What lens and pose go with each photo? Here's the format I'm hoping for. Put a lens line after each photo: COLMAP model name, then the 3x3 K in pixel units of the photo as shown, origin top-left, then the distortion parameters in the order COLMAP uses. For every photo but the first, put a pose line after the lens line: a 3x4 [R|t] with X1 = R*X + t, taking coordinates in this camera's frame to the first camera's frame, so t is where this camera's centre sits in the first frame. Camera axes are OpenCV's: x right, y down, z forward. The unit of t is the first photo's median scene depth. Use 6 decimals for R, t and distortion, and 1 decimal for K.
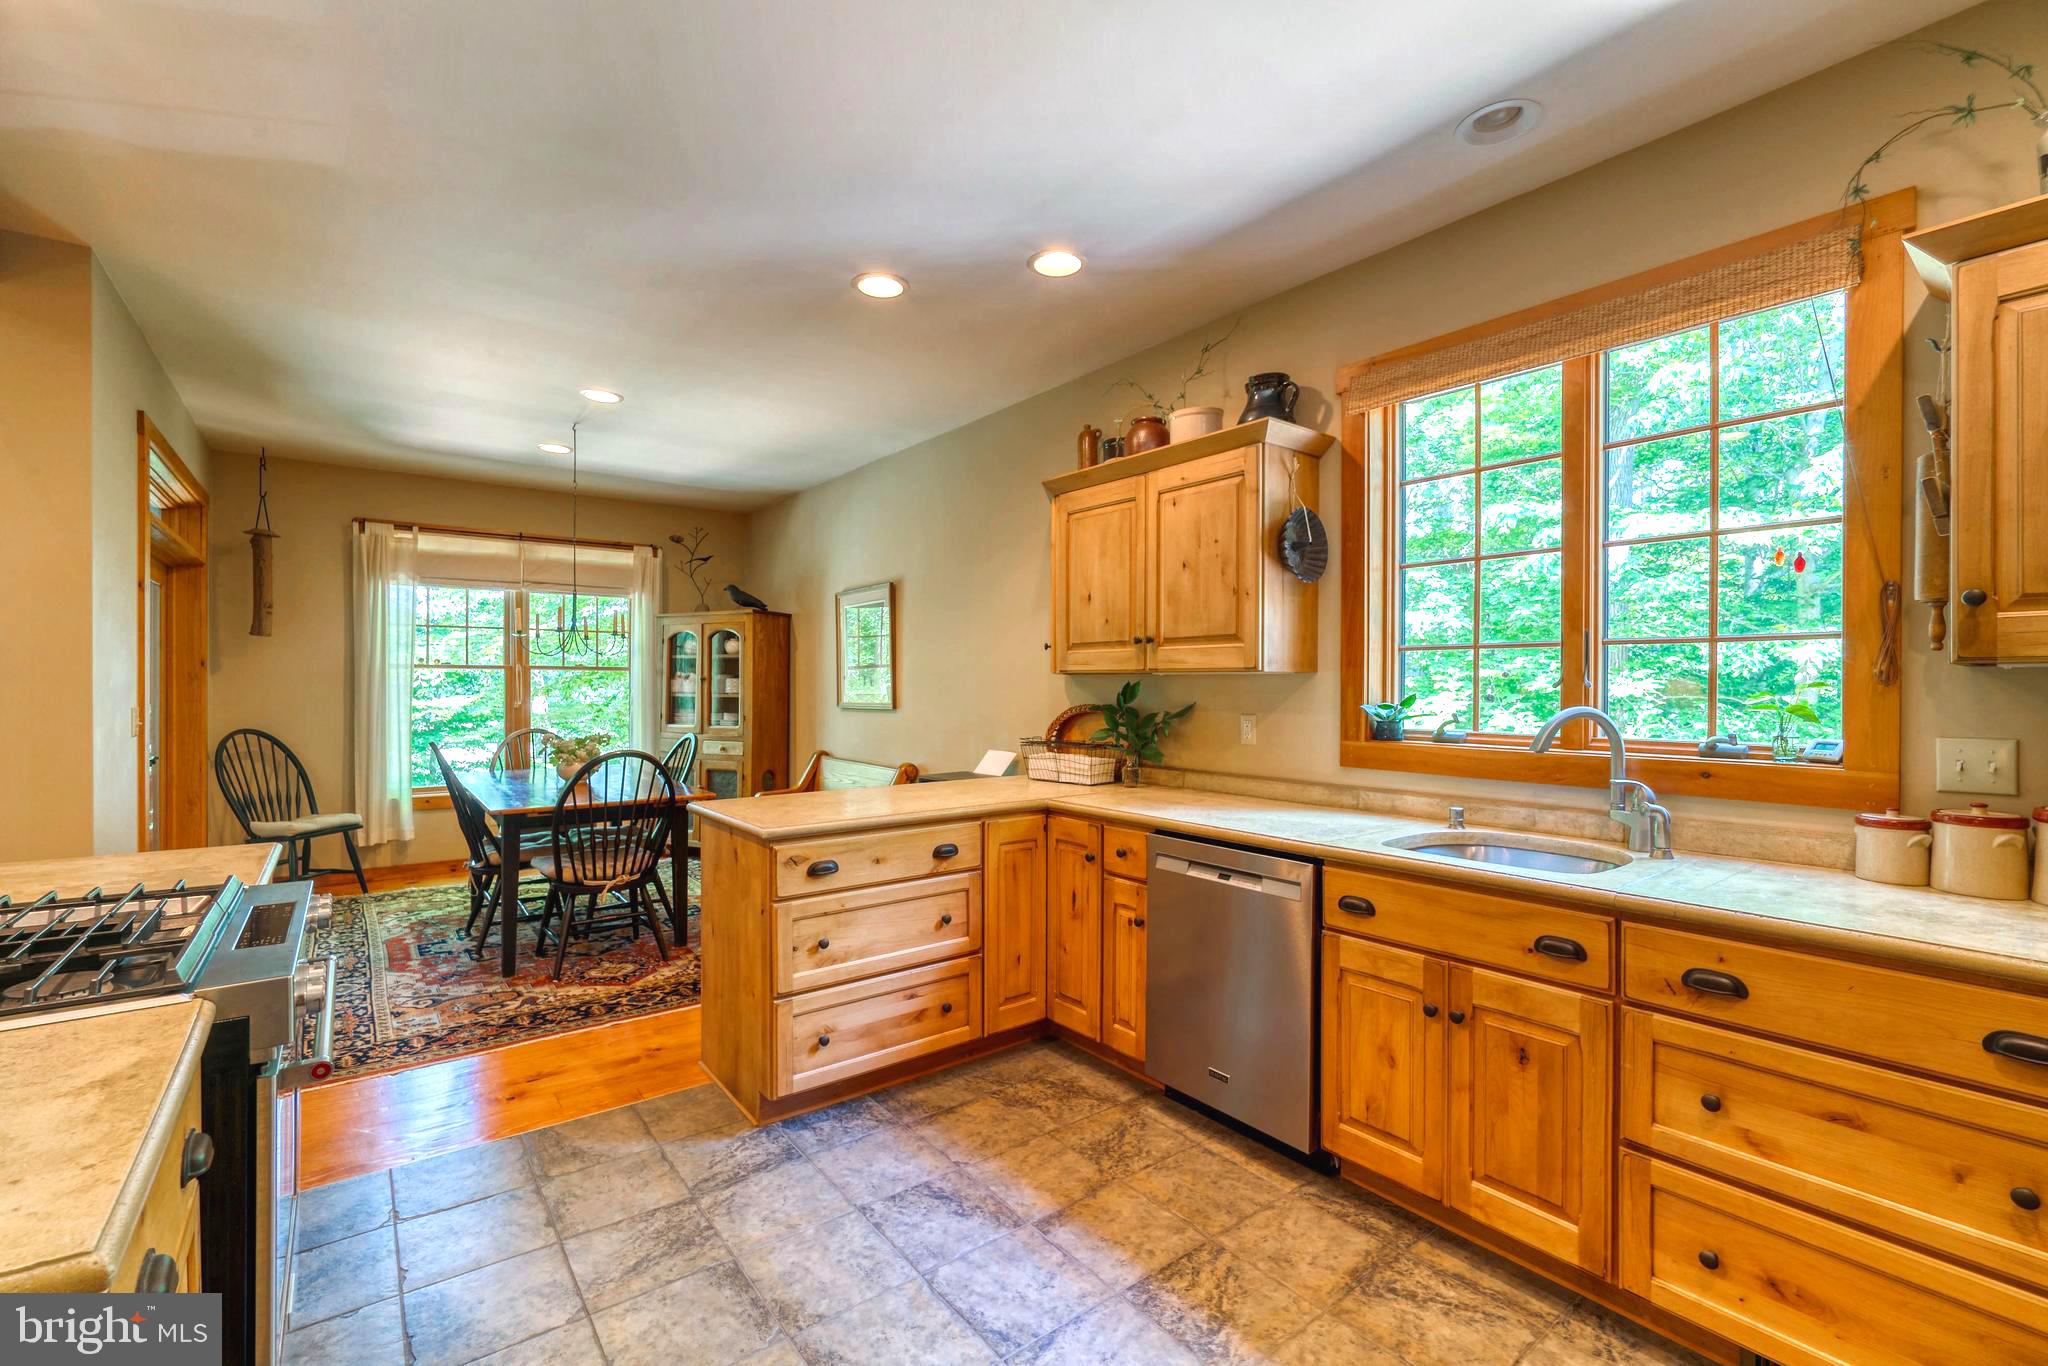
lens RADIAL K [[882.7, 0, 1024.0], [0, 882.7, 683.0], [0, 0, 1]] dist [-0.006734, 0.000267]
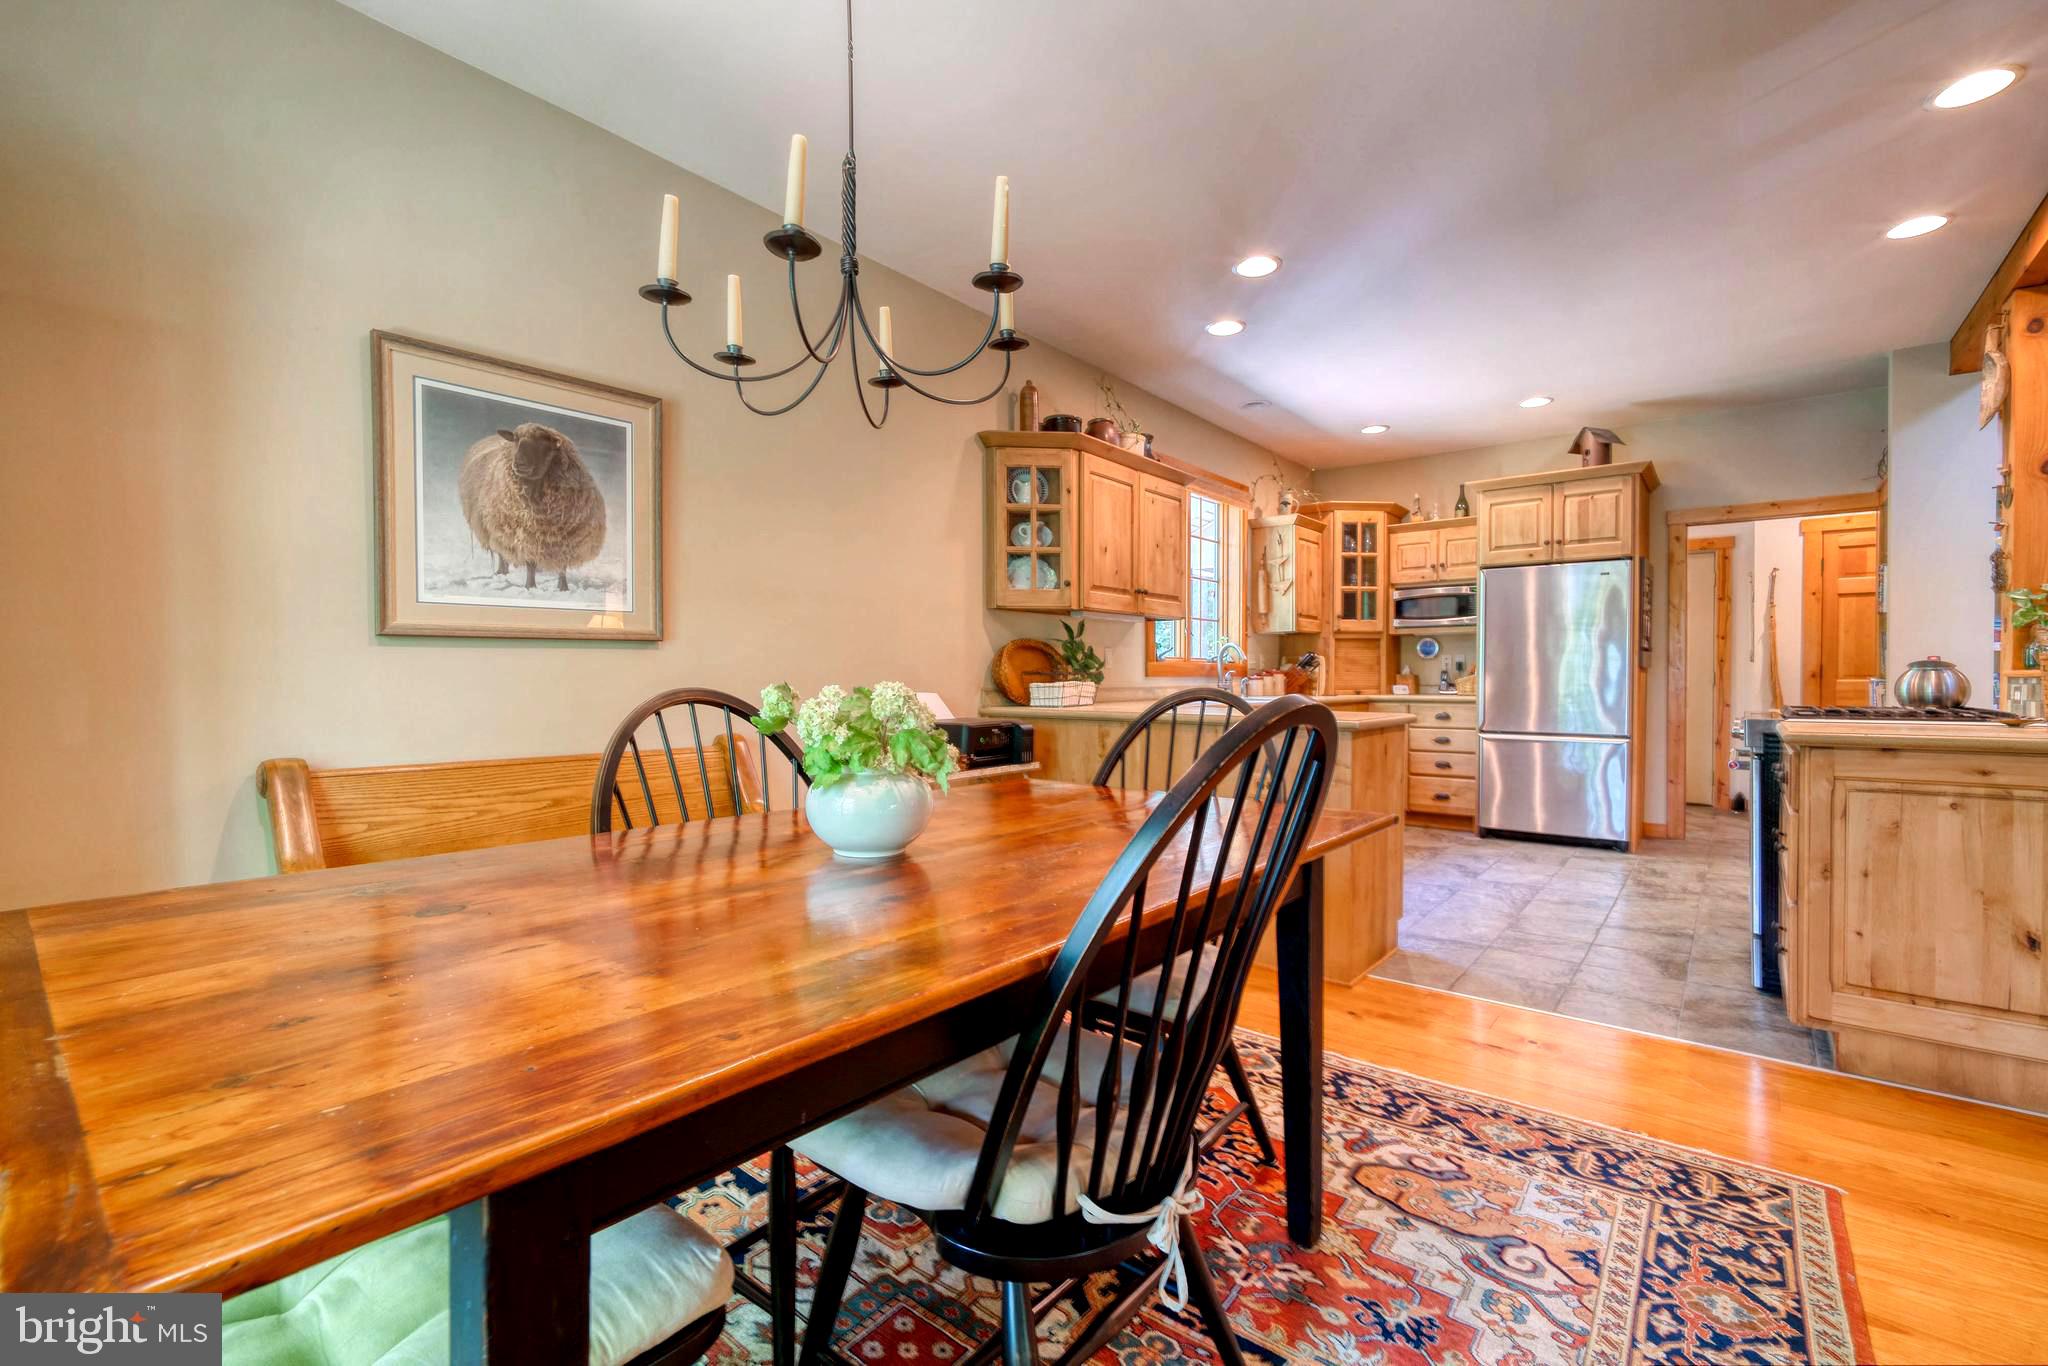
lens RADIAL K [[882.7, 0, 1024.0], [0, 882.7, 683.0], [0, 0, 1]] dist [-0.006734, 0.000267]
pose [[-0.228840, -0.007007, 0.973439, -0.757660], [0.002503, 0.999967, 0.007787, 0.053975], [-0.973461, 0.004219, -0.228815, 0.968073]]
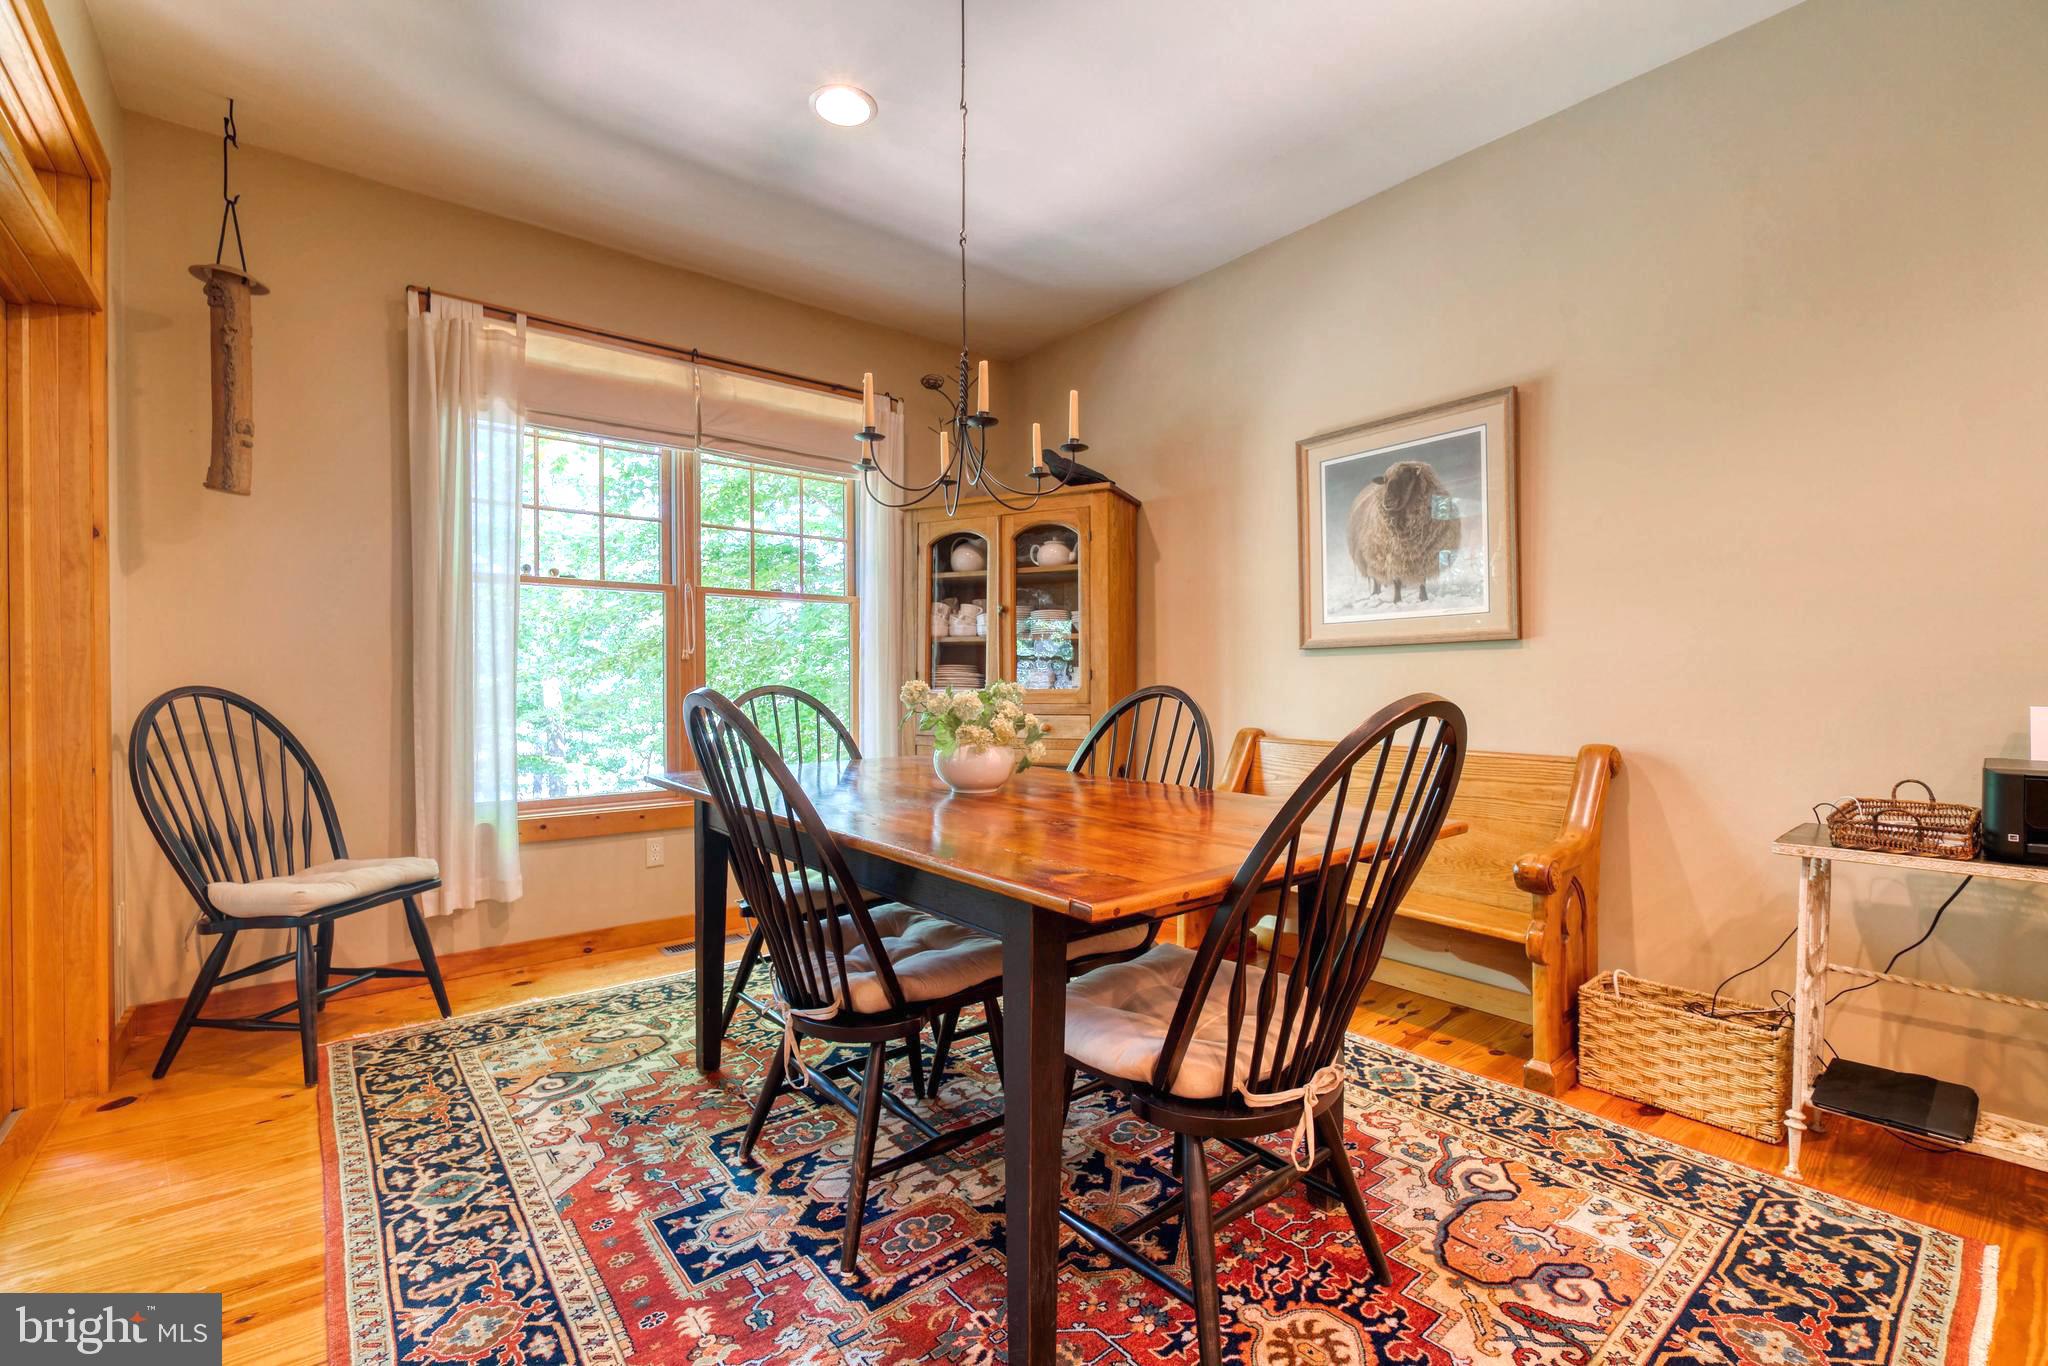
lens RADIAL K [[882.7, 0, 1024.0], [0, 882.7, 683.0], [0, 0, 1]] dist [-0.006734, 0.000267]
pose [[0.999684, -0.005684, 0.024499, -0.469204], [0.005615, 0.999980, 0.002876, 0.054354], [-0.024515, -0.002737, 0.999696, 0.535197]]
